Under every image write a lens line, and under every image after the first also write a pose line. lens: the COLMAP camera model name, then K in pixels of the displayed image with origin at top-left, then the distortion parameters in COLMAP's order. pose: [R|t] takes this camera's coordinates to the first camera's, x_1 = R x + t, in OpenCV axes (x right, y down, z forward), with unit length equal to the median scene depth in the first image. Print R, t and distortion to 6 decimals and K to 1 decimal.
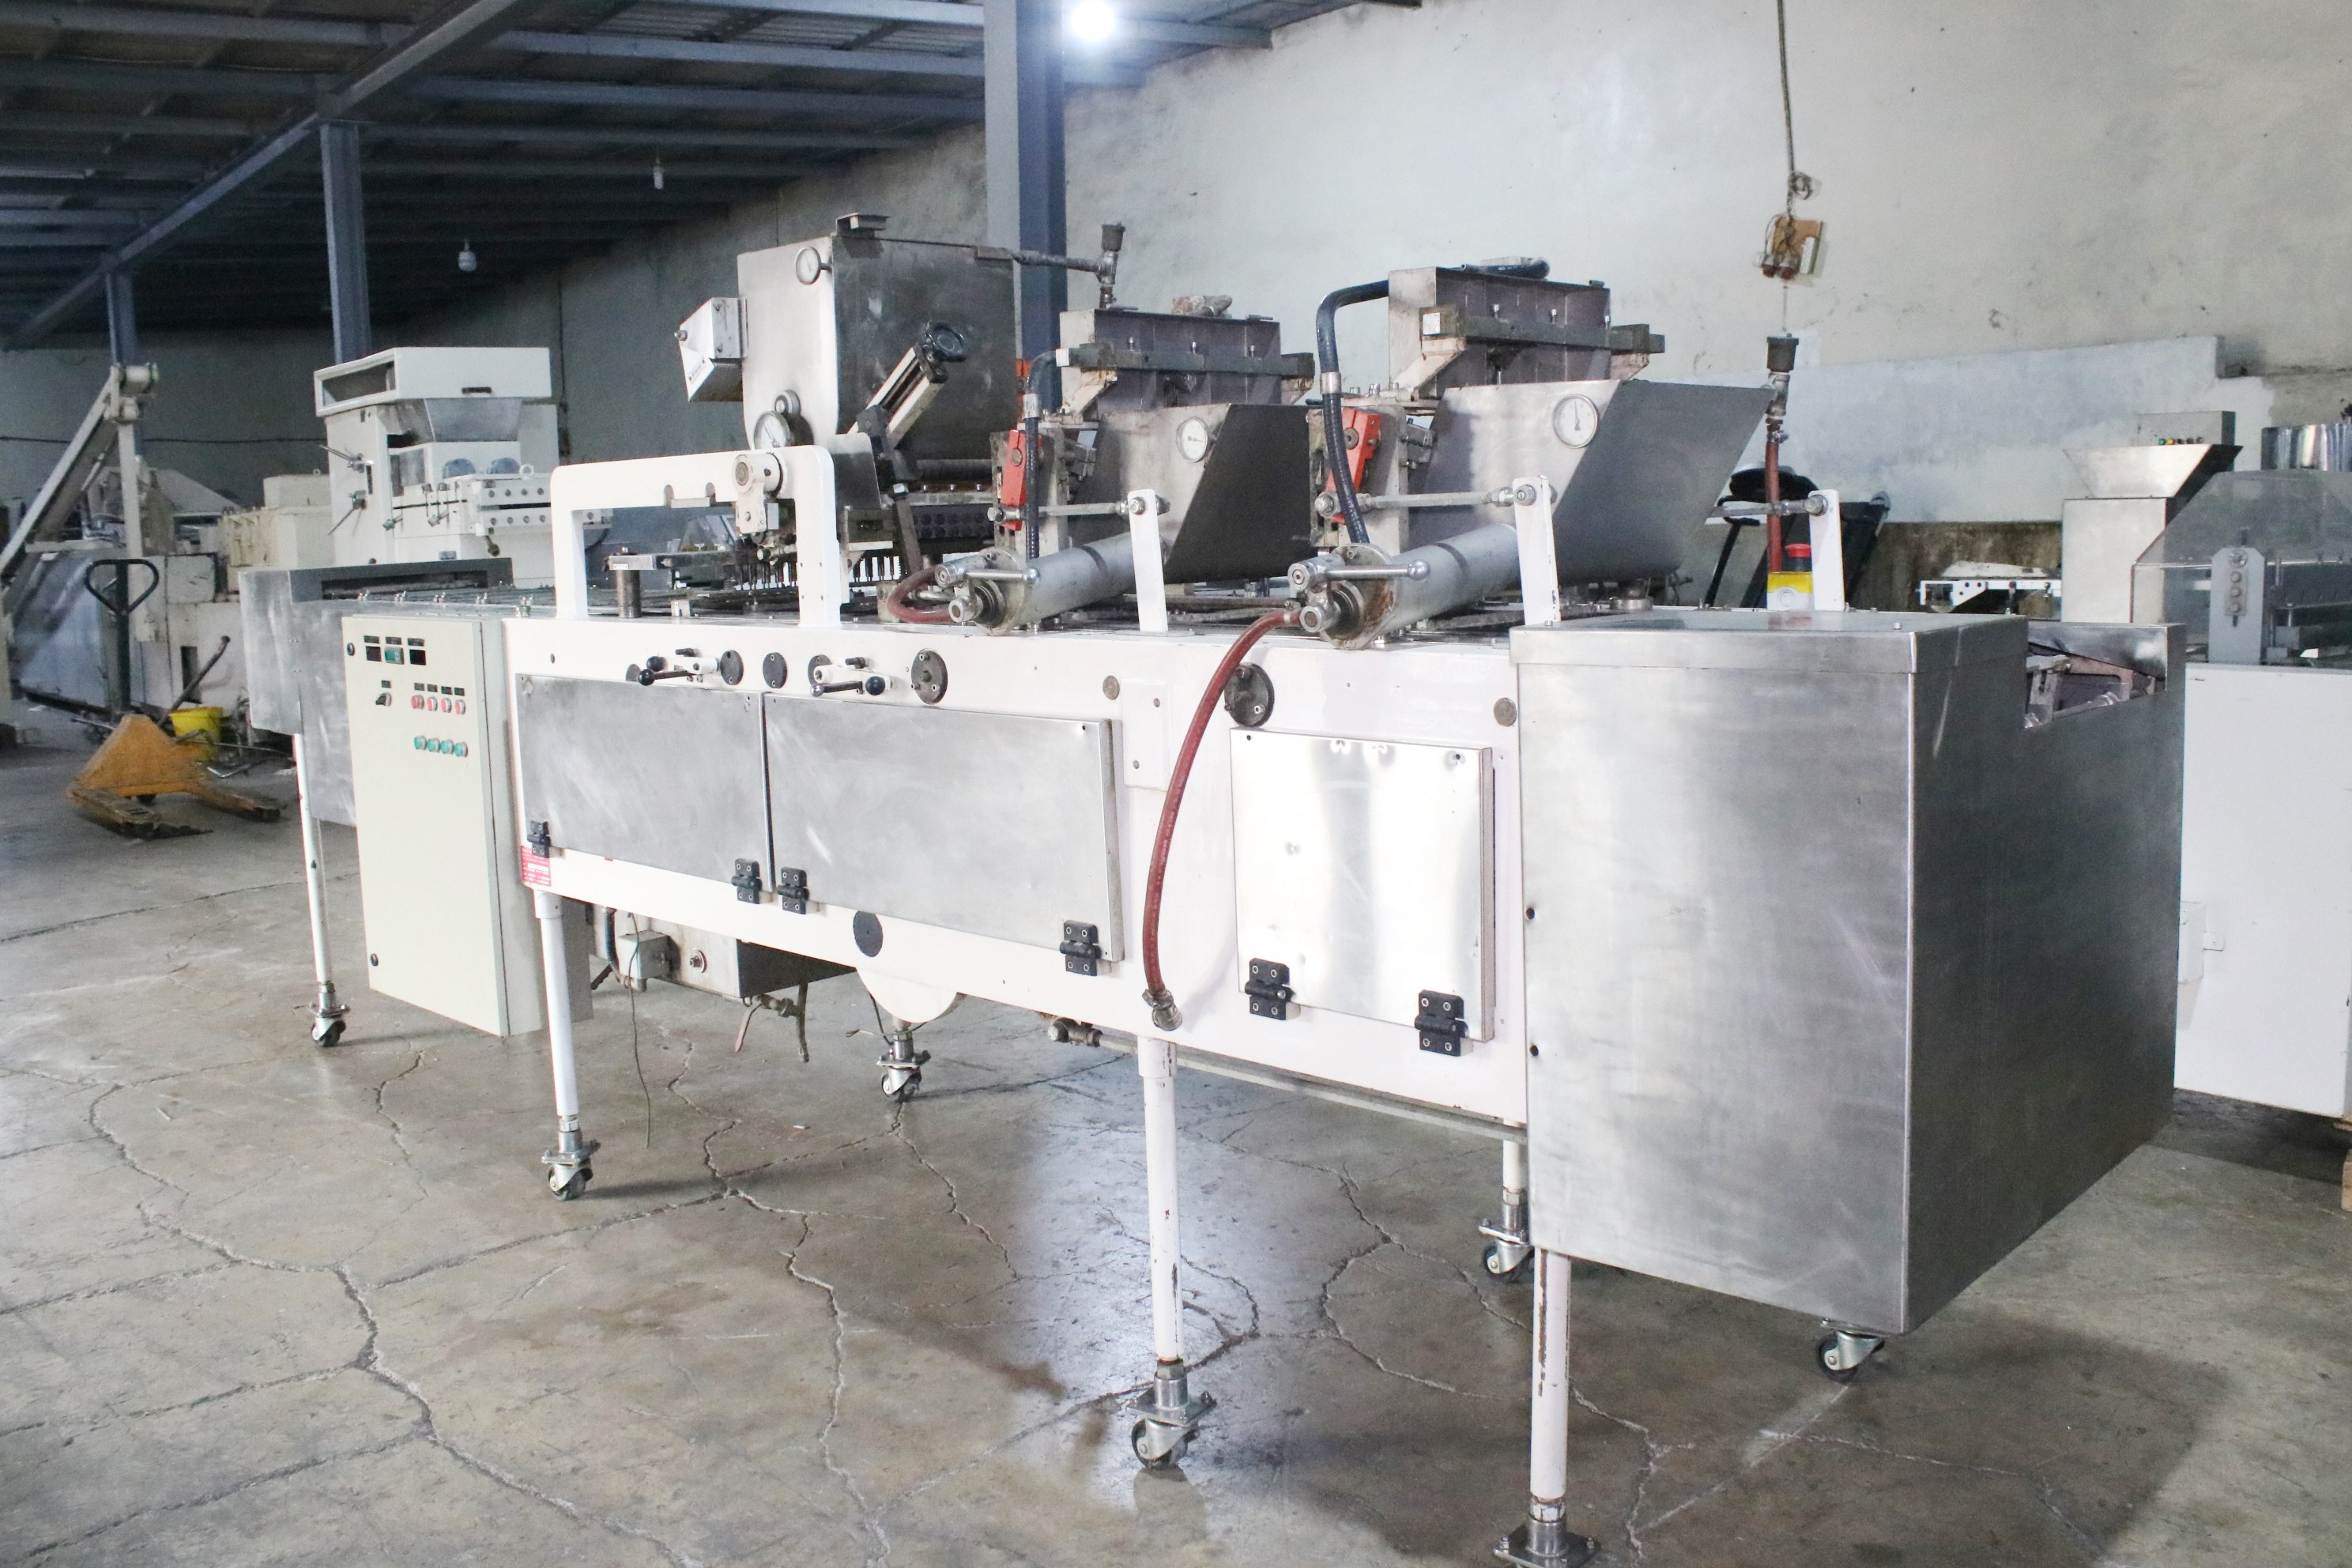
lens RADIAL K [[1970.2, 0, 1216.0], [0, 1970.2, 779.5], [0, 0, 1]] dist [-0.177856, 0.164353]
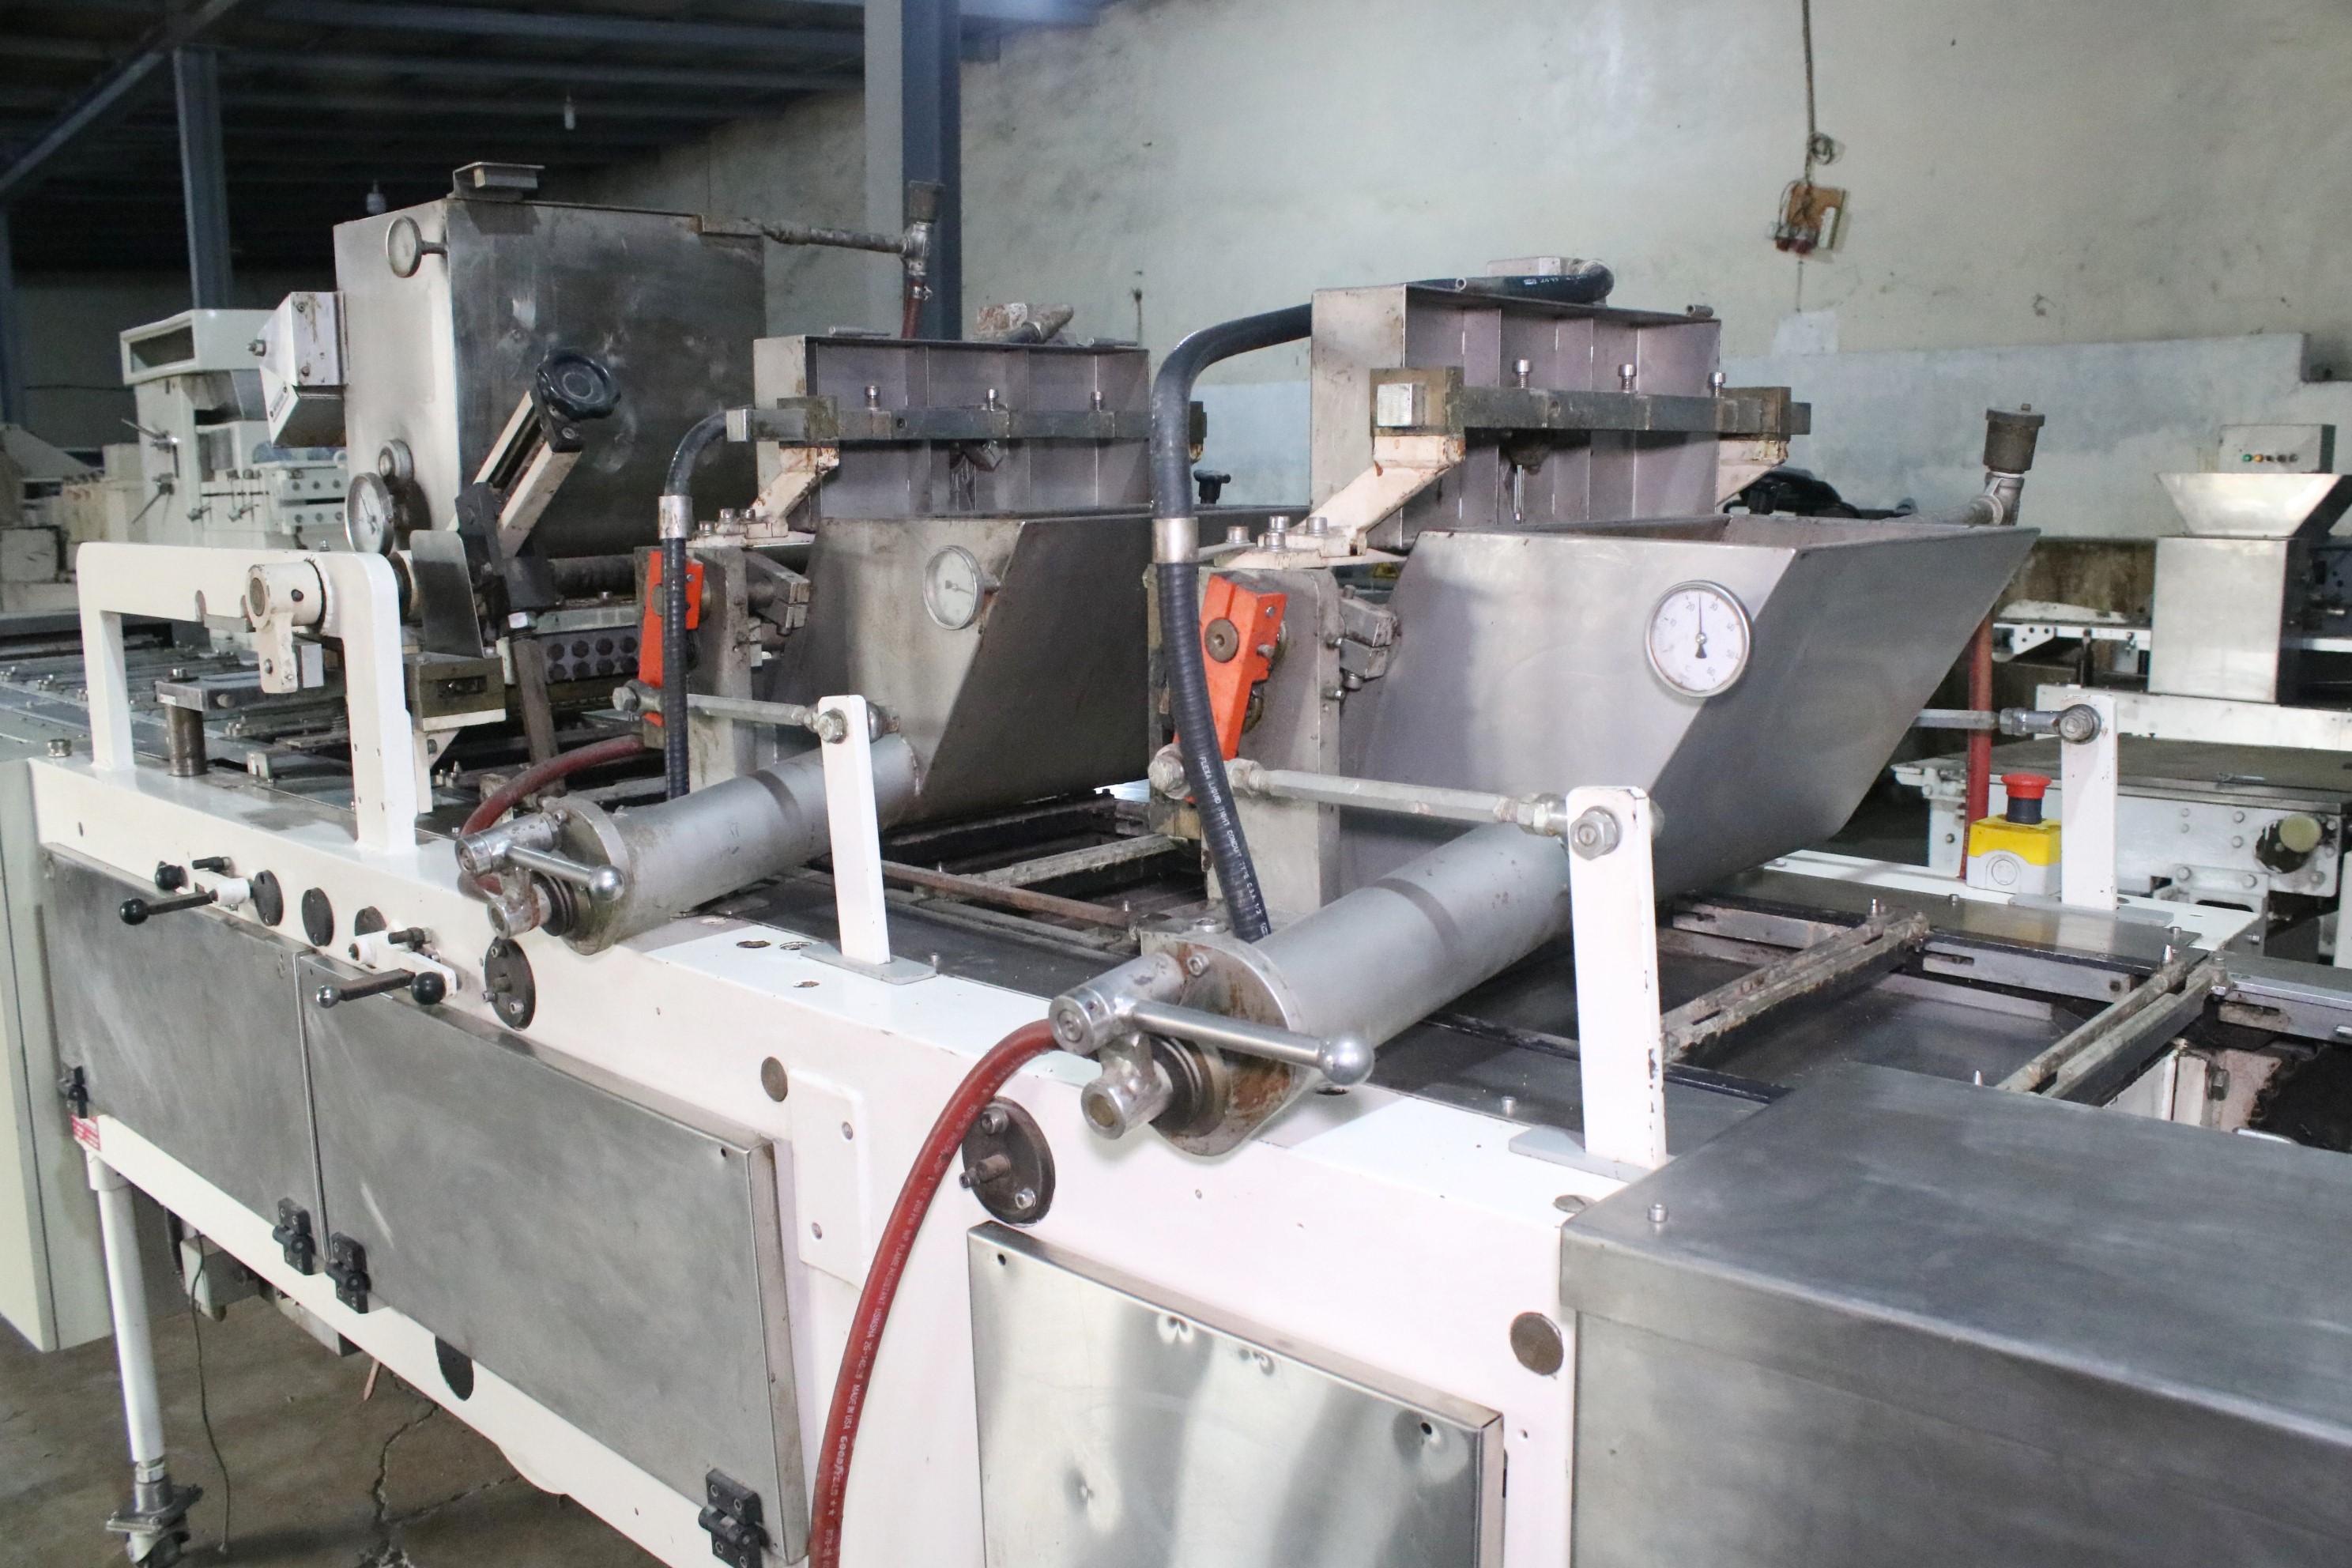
lens RADIAL K [[1952.3, 0, 1215.3], [0, 1952.3, 801.8], [0, 0, 1]] dist [-0.175496, 0.147743]
pose [[0.999735, 0.015587, 0.016954, 0.041211], [-0.016194, 0.999209, 0.036319, -0.105696], [-0.016375, -0.036584, 0.999196, 0.358355]]
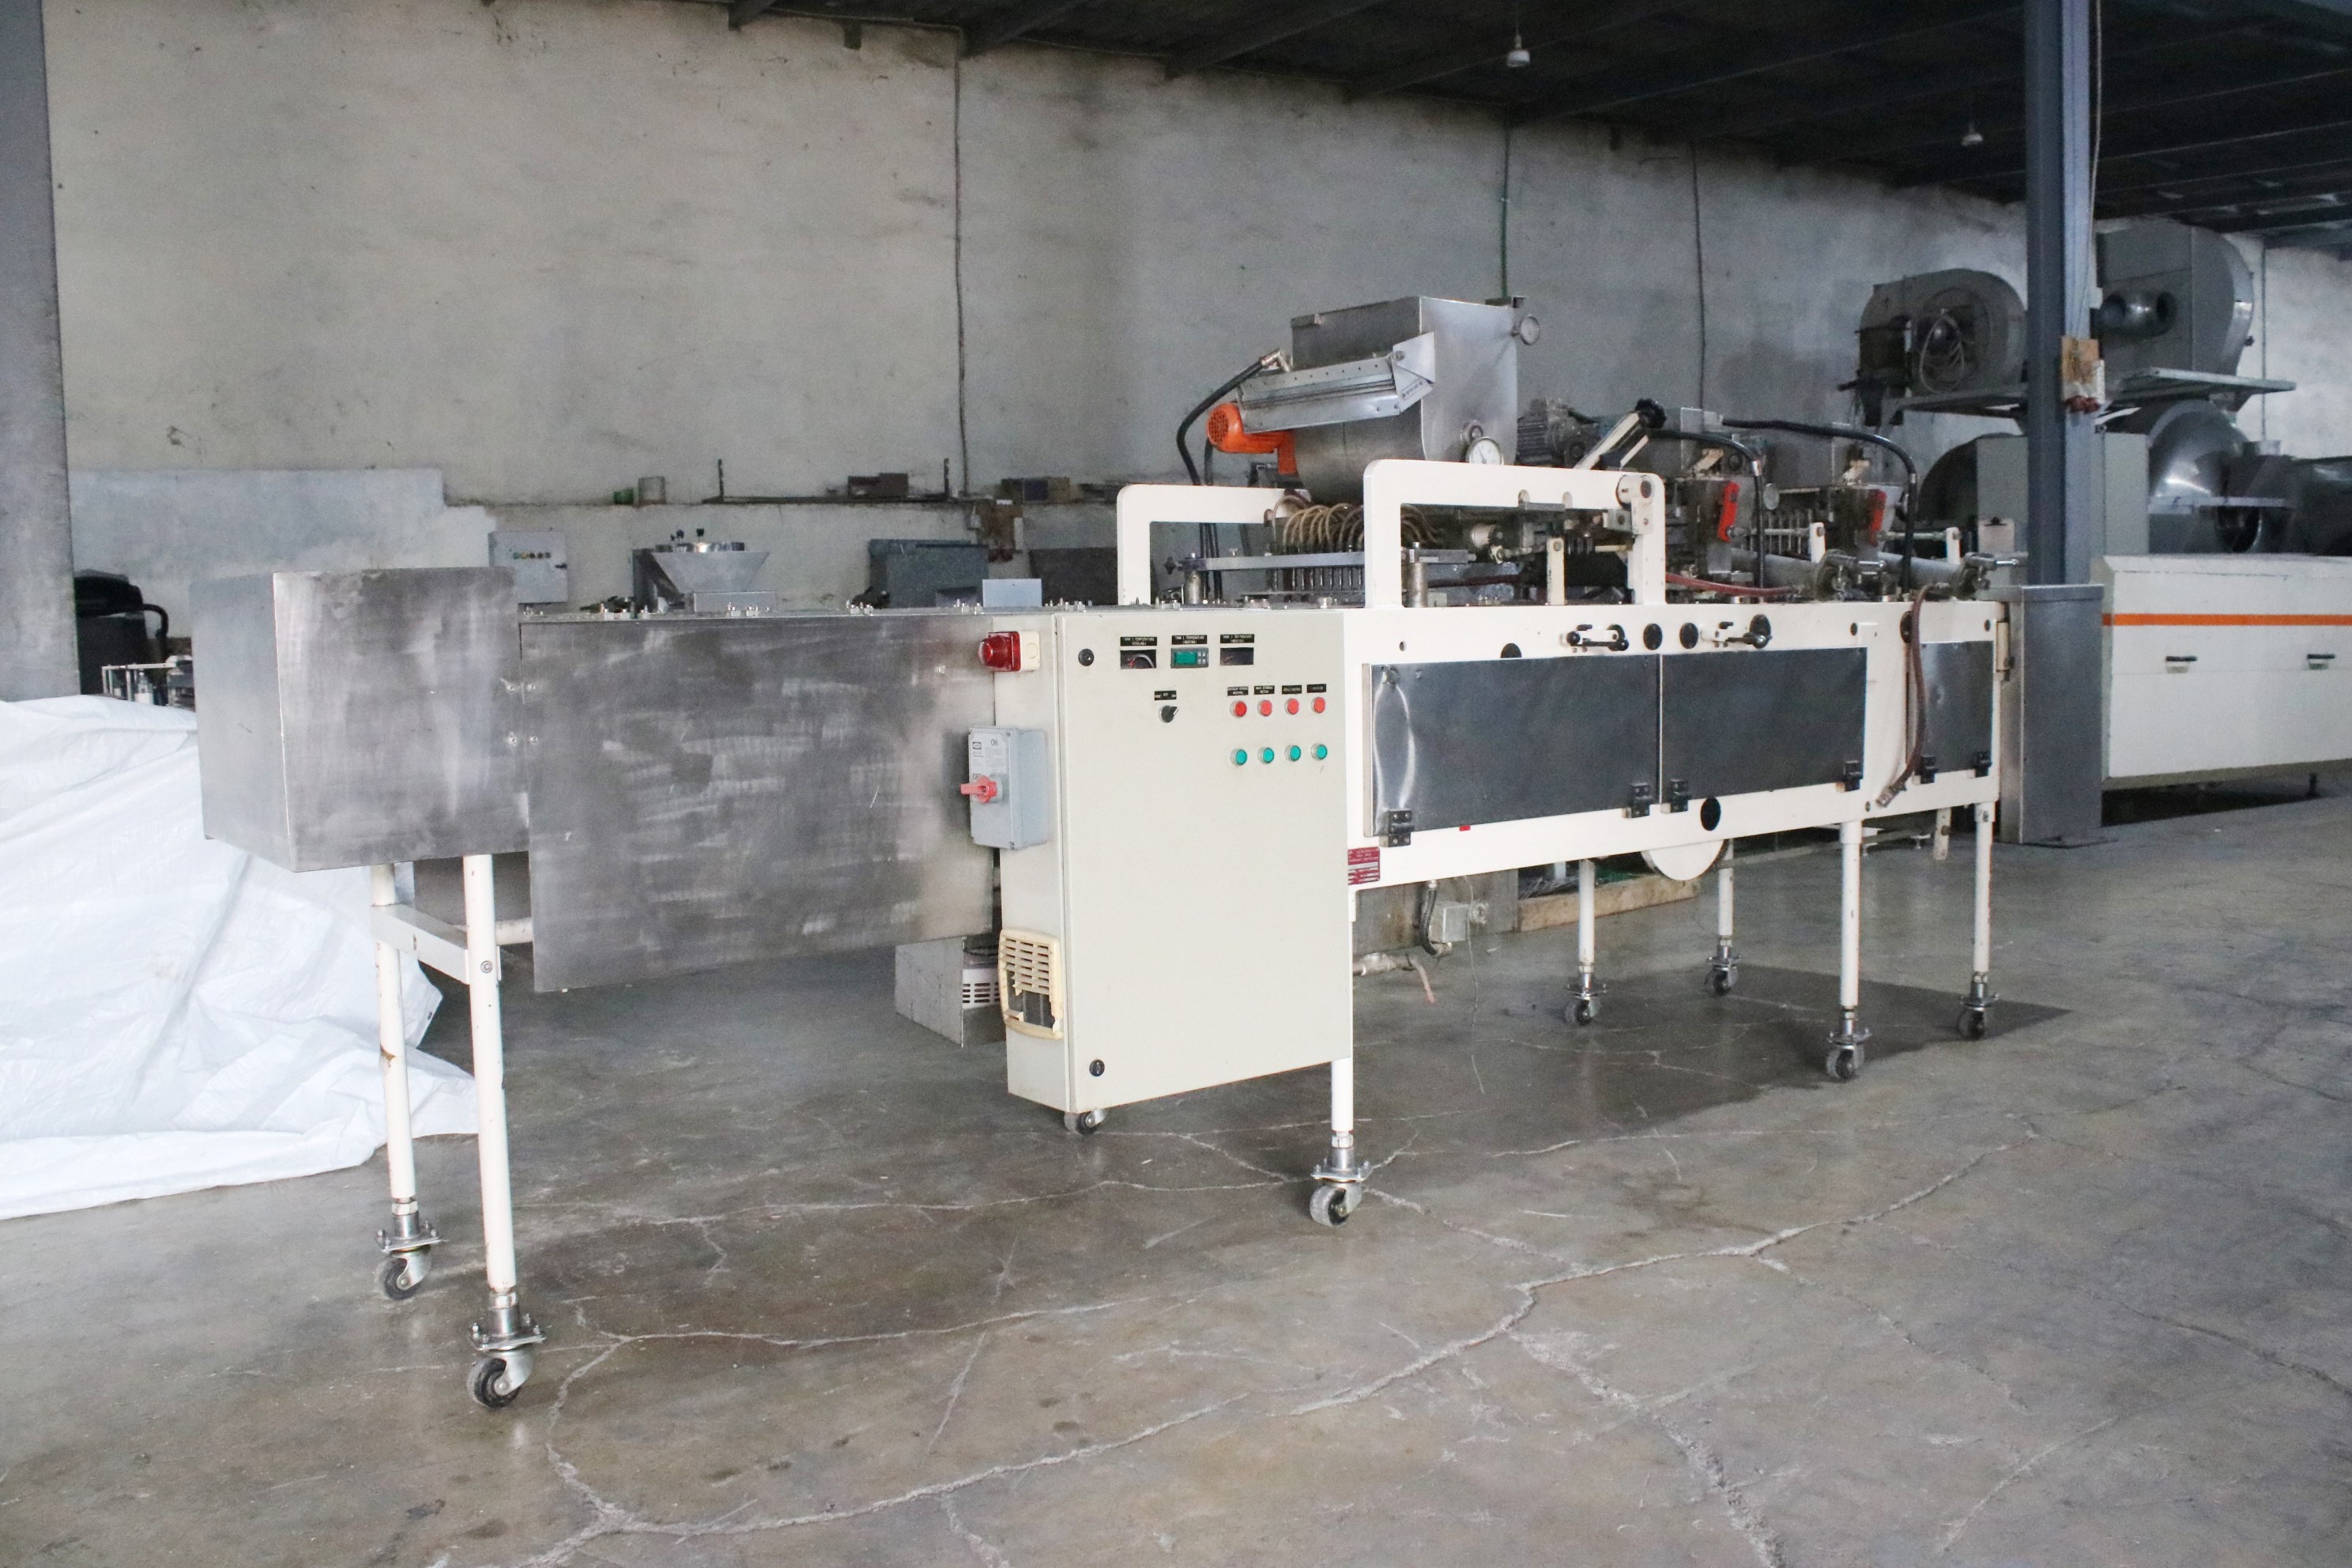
lens RADIAL K [[1967.0, 0, 1212.9], [0, 1967.0, 790.6], [0, 0, 1]] dist [-0.179072, 0.161245]
pose [[0.156966, -0.066017, 0.985395, -1.429847], [0.152536, 0.987411, 0.041854, -0.047594], [-0.975753, 0.143738, 0.165060, 0.971402]]
